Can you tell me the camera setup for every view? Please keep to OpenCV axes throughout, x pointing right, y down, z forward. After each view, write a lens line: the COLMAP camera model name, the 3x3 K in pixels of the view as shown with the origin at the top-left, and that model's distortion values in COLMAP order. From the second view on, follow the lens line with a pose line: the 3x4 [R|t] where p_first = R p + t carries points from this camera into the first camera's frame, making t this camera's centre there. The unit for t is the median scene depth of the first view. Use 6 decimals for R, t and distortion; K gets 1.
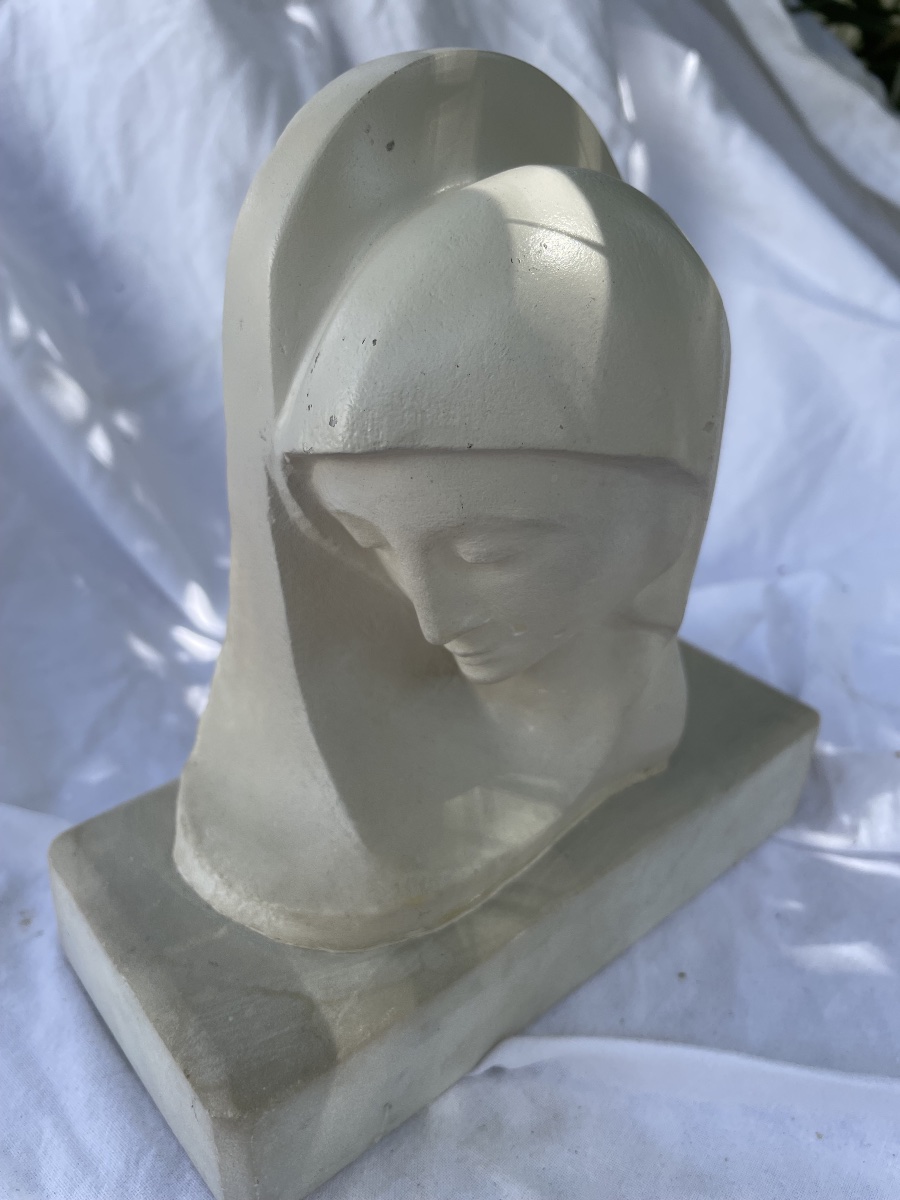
lens RADIAL K [[950.2, 0, 455.1], [0, 950.2, 606.6], [0, 0, 1]] dist [0.030341, -0.071550]
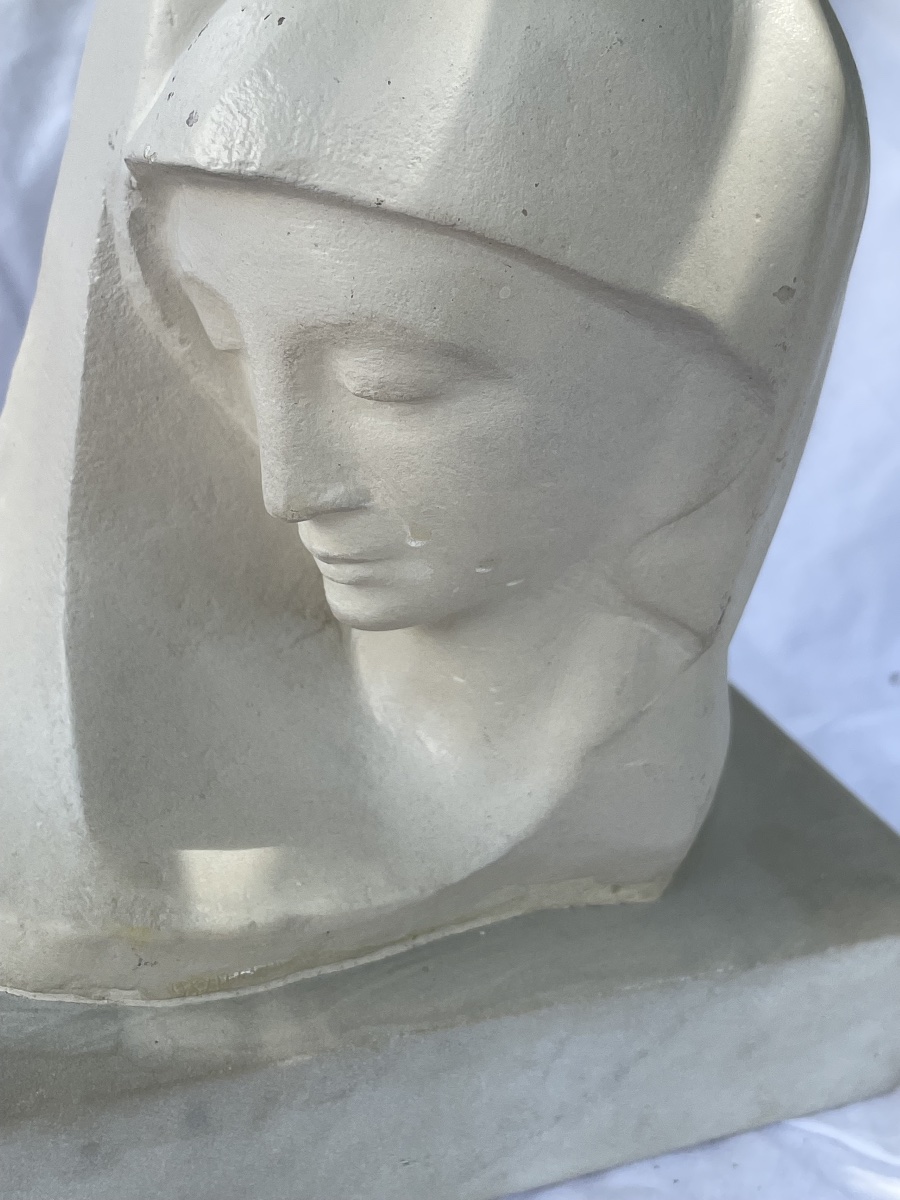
lens RADIAL K [[1865.5, 0, 455.2], [0, 1865.5, 461.3], [0, 0, 1]] dist [0.038088, 0.000000]
pose [[0.962907, 0.252306, -0.095670, 0.198895], [-0.263613, 0.955291, -0.133893, 0.136570], [0.057611, 0.154146, 0.986367, -0.205807]]
